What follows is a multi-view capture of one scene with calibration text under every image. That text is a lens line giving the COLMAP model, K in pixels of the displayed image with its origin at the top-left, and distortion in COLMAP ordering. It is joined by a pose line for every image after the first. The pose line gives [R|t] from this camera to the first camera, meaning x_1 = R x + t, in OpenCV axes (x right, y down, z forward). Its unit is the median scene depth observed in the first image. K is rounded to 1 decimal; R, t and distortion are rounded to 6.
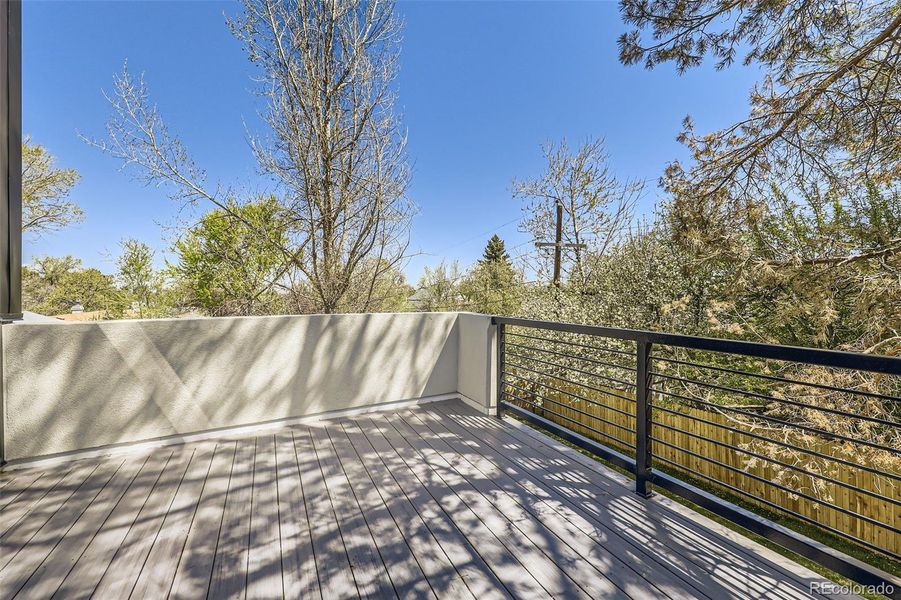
lens RADIAL K [[368.9, 0, 452.5], [0, 368.9, 296.4], [0, 0, 1]] dist [0.001115, -0.000056]
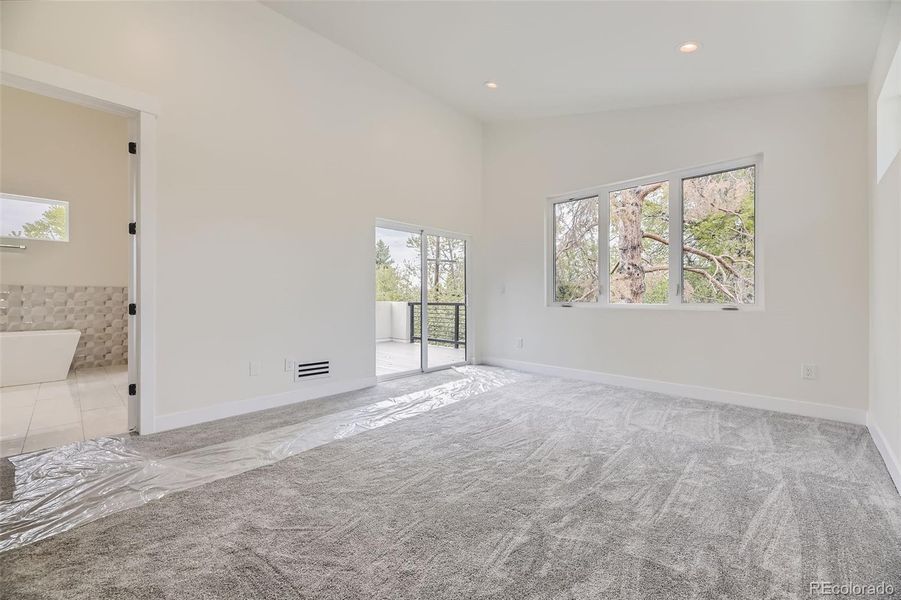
lens RADIAL K [[368.9, 0, 452.5], [0, 368.9, 296.4], [0, 0, 1]] dist [0.001115, -0.000056]
pose [[0.950546, 0.002520, 0.310573, -0.076641], [0.000535, 0.999952, -0.009753, 0.007367], [-0.310583, 0.009437, 0.950499, -0.284653]]
